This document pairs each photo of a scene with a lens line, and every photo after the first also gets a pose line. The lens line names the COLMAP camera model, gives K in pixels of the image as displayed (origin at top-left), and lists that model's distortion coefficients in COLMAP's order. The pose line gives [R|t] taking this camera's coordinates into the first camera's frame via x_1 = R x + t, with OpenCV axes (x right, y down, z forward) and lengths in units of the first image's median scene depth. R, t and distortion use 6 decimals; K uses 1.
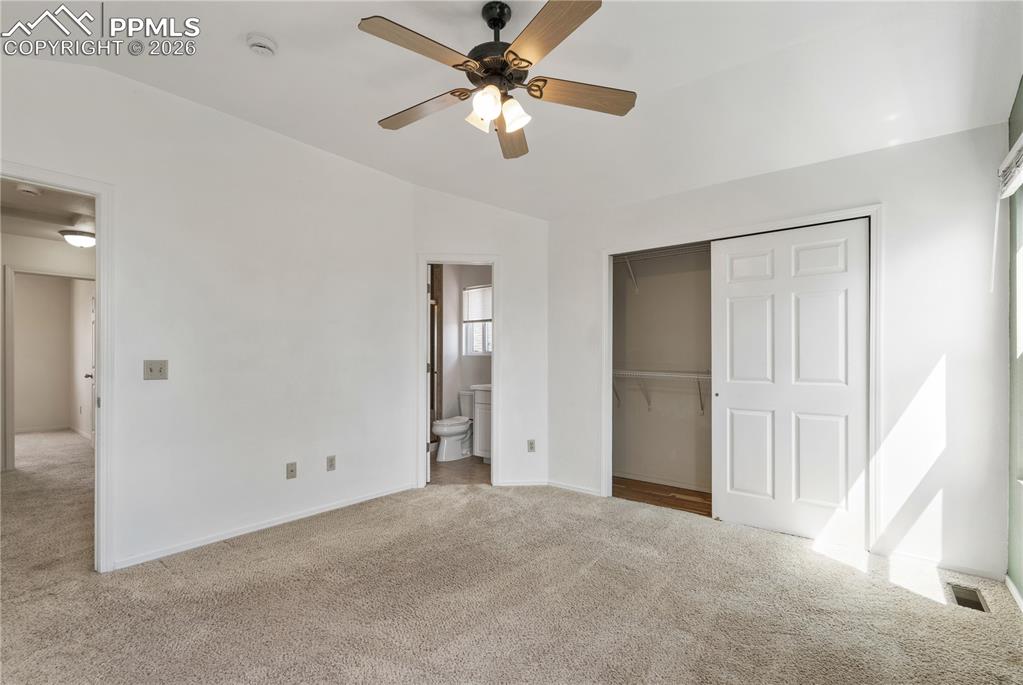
lens RADIAL K [[447.9, 0, 491.2], [0, 447.9, 358.3], [0, 0, 1]] dist [-0.006880, -0.000202]
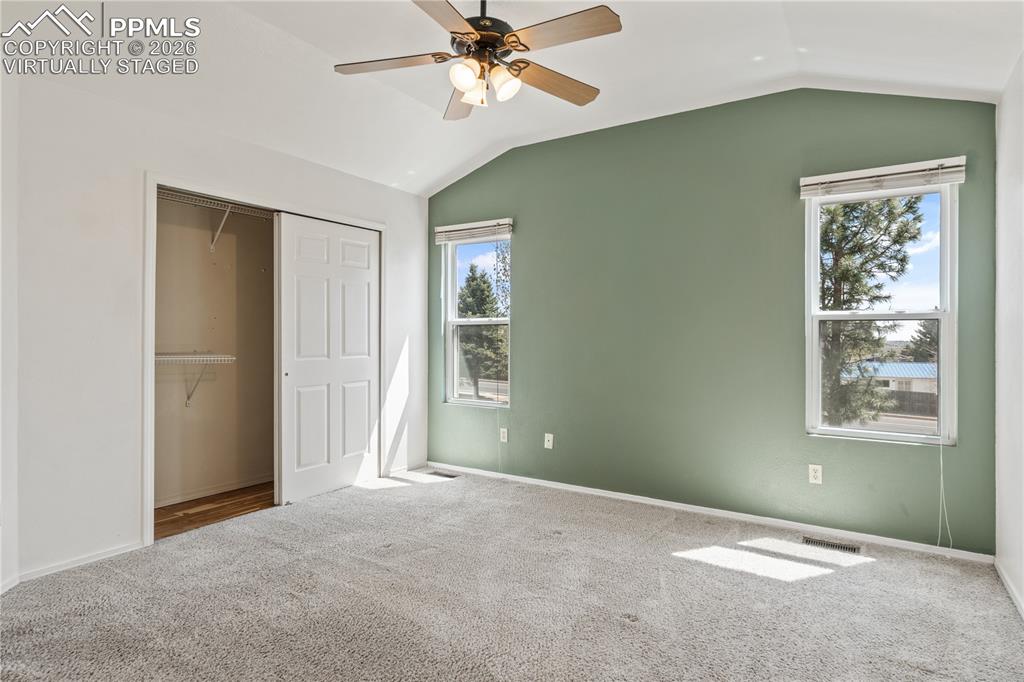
lens RADIAL K [[553.9, 0, 505.3], [0, 553.9, 338.1], [0, 0, 1]] dist [0.005765, 0.001083]
pose [[-0.092235, -0.002902, 0.995733, -0.769180], [0.000764, 0.999995, 0.002986, 0.001345], [-0.995737, 0.001036, -0.092233, 0.686711]]
